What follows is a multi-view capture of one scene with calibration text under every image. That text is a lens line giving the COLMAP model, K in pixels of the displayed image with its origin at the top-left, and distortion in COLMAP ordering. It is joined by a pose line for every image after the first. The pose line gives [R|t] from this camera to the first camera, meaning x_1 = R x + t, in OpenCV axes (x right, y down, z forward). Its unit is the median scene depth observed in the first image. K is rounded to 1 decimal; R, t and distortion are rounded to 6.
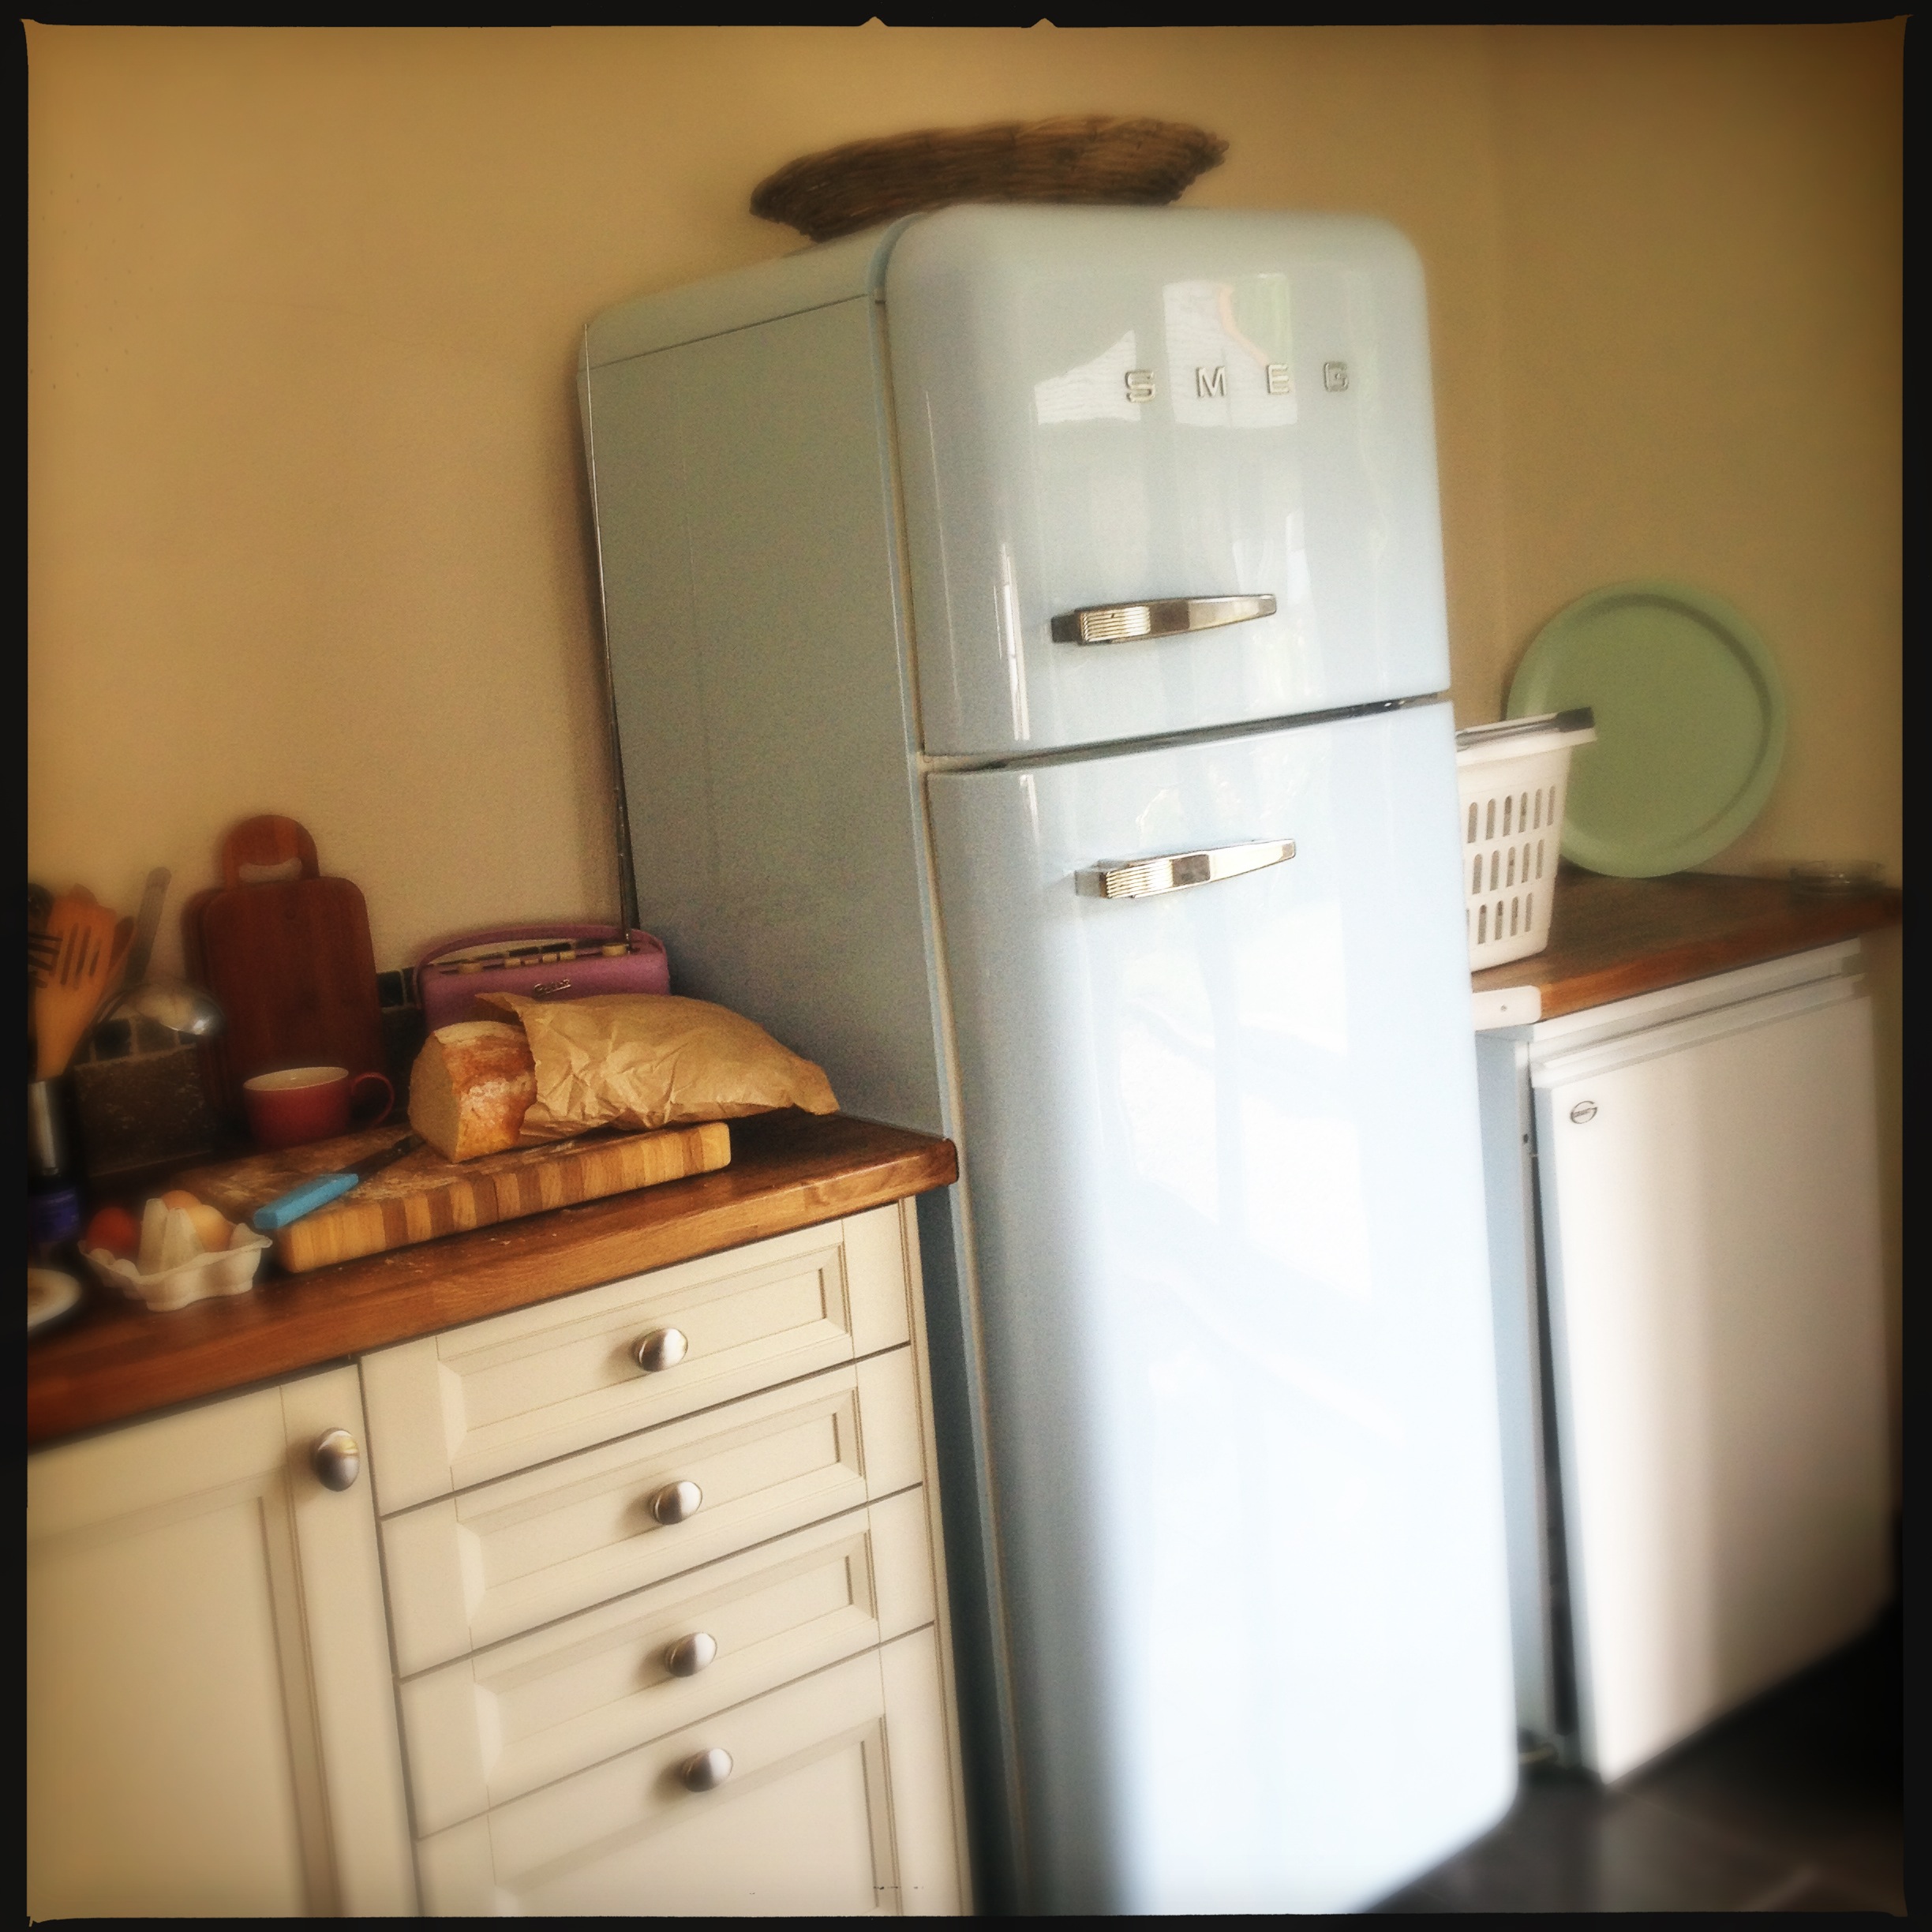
lens RADIAL K [[2379.8, 0, 966.0], [0, 2379.8, 966.0], [0, 0, 1]] dist [0.137520, -0.314898]
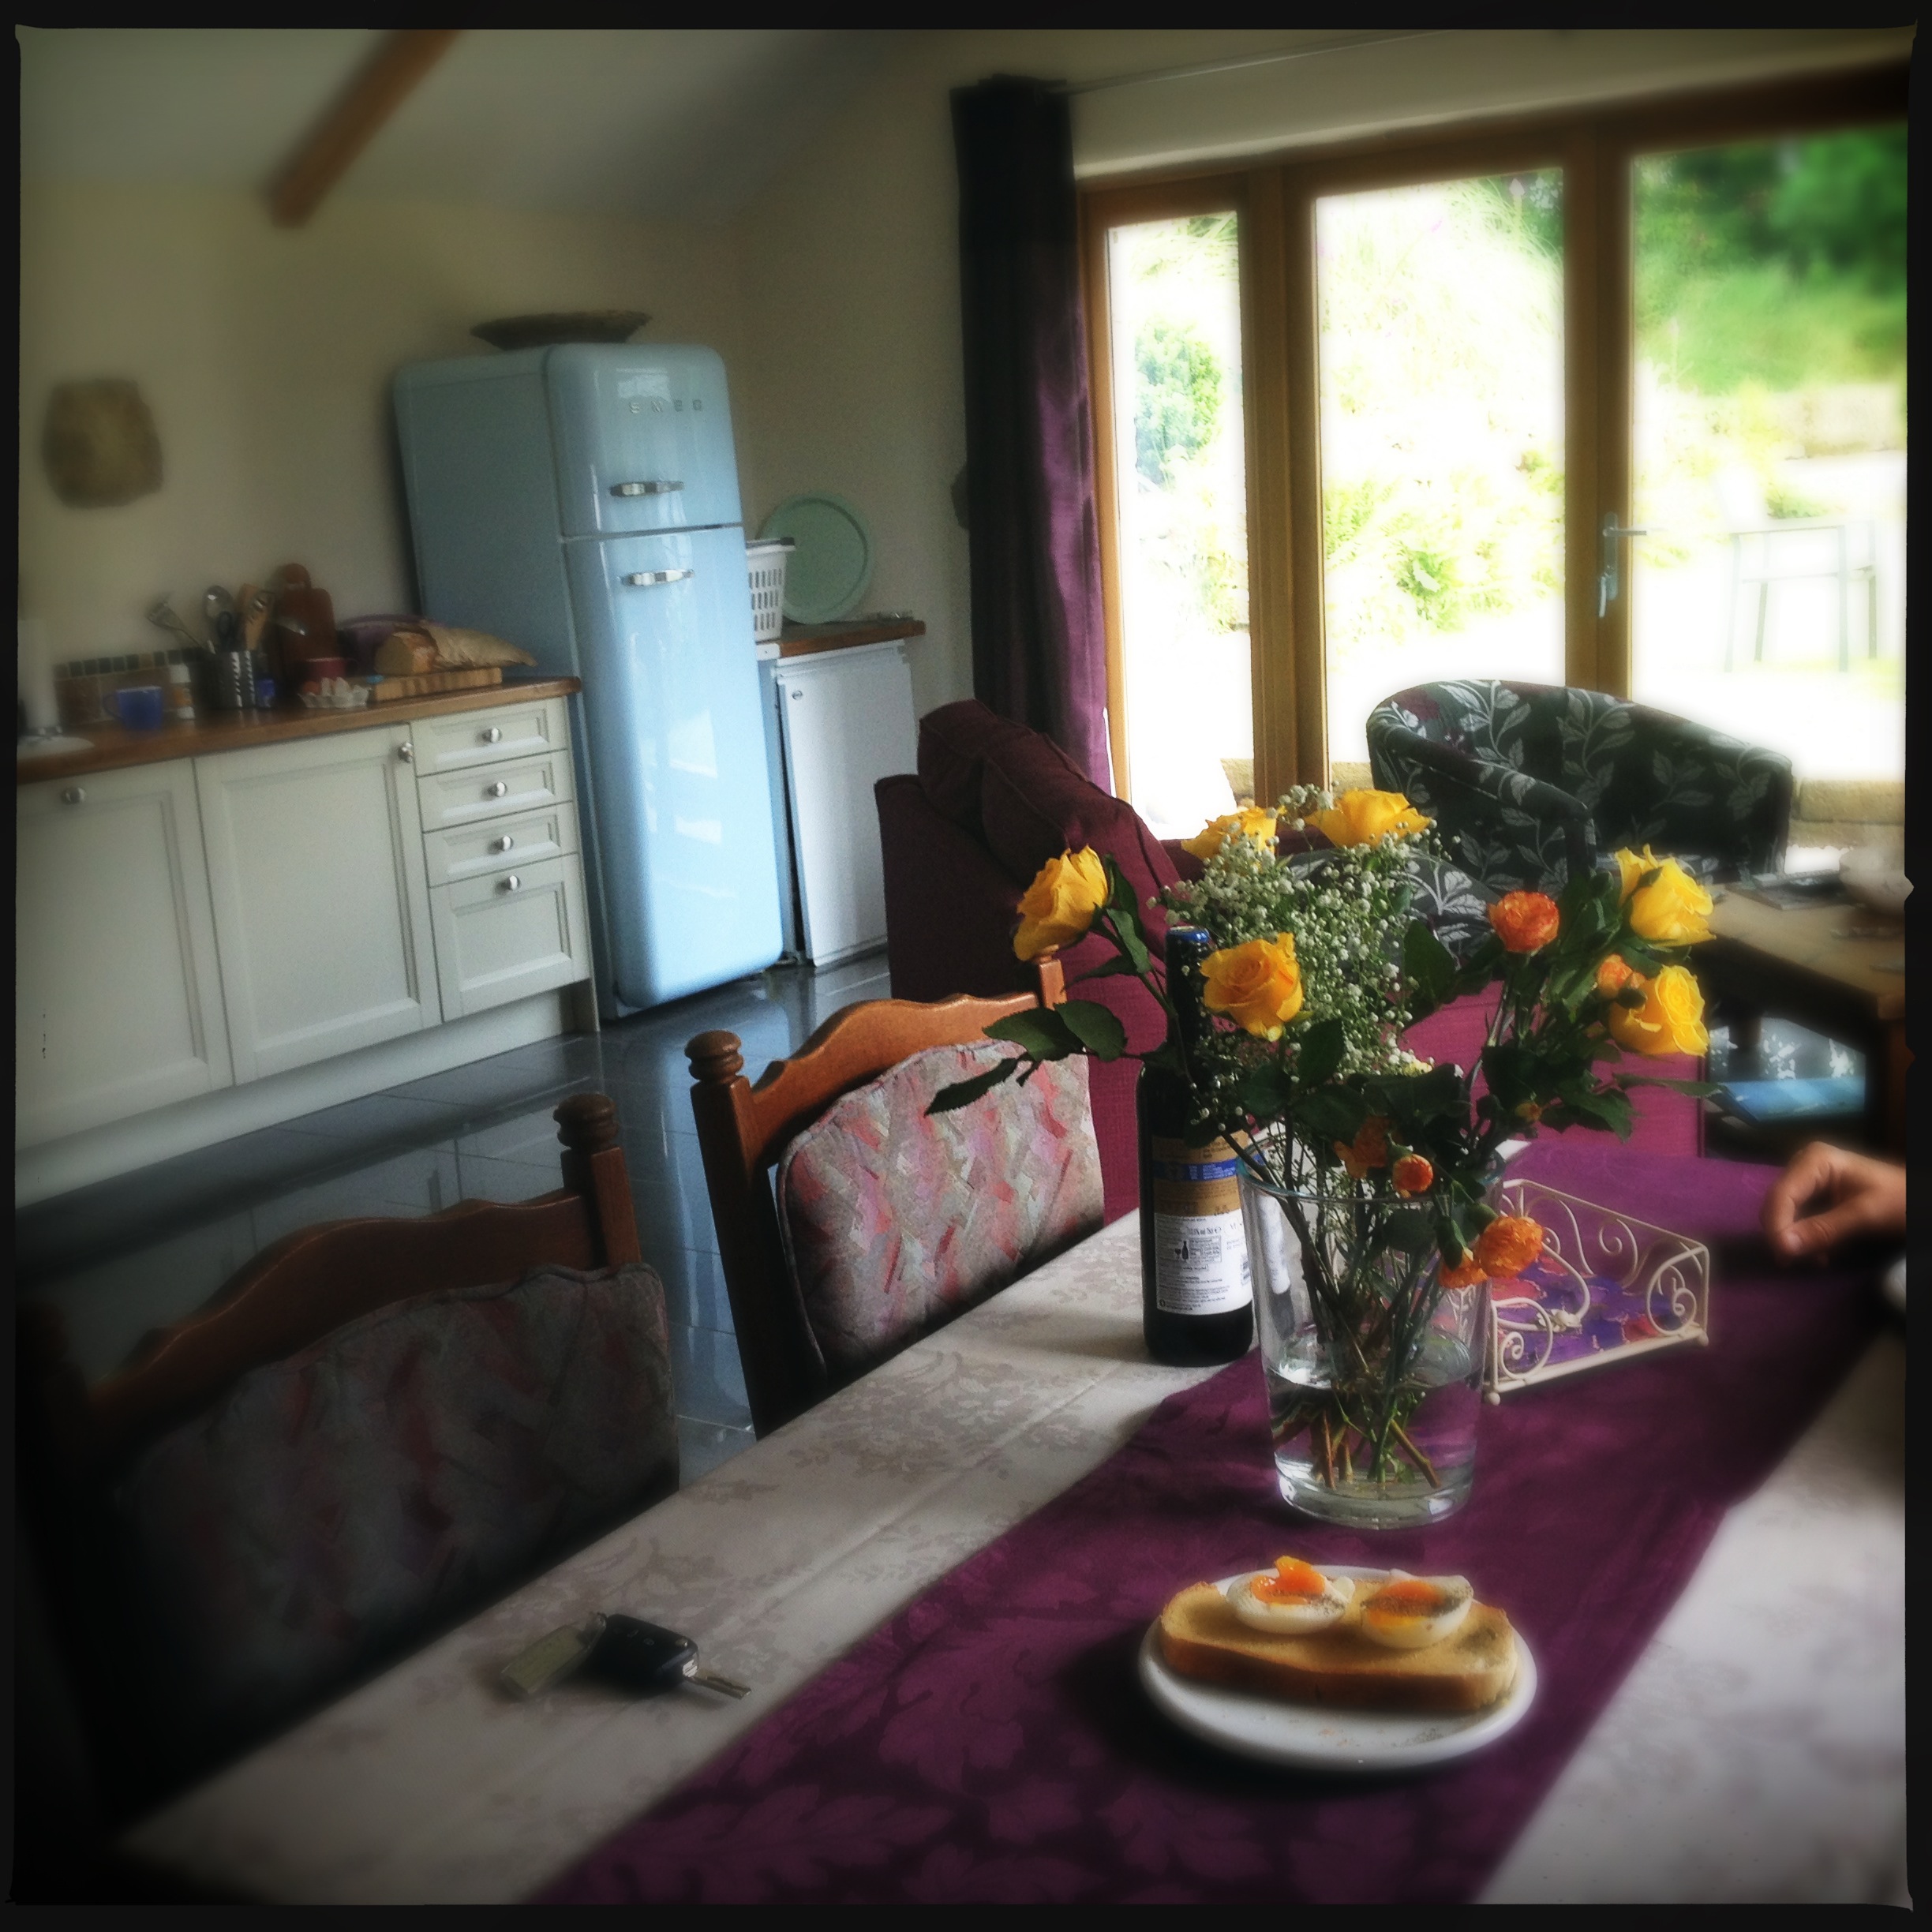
lens RADIAL K [[2379.8, 0, 966.0], [0, 2379.8, 966.0], [0, 0, 1]] dist [0.137520, -0.314898]
pose [[0.951520, -0.046359, 0.304074, -0.447190], [0.041756, 0.998894, 0.021625, 0.374608], [-0.304740, -0.007879, 0.952403, -1.845042]]
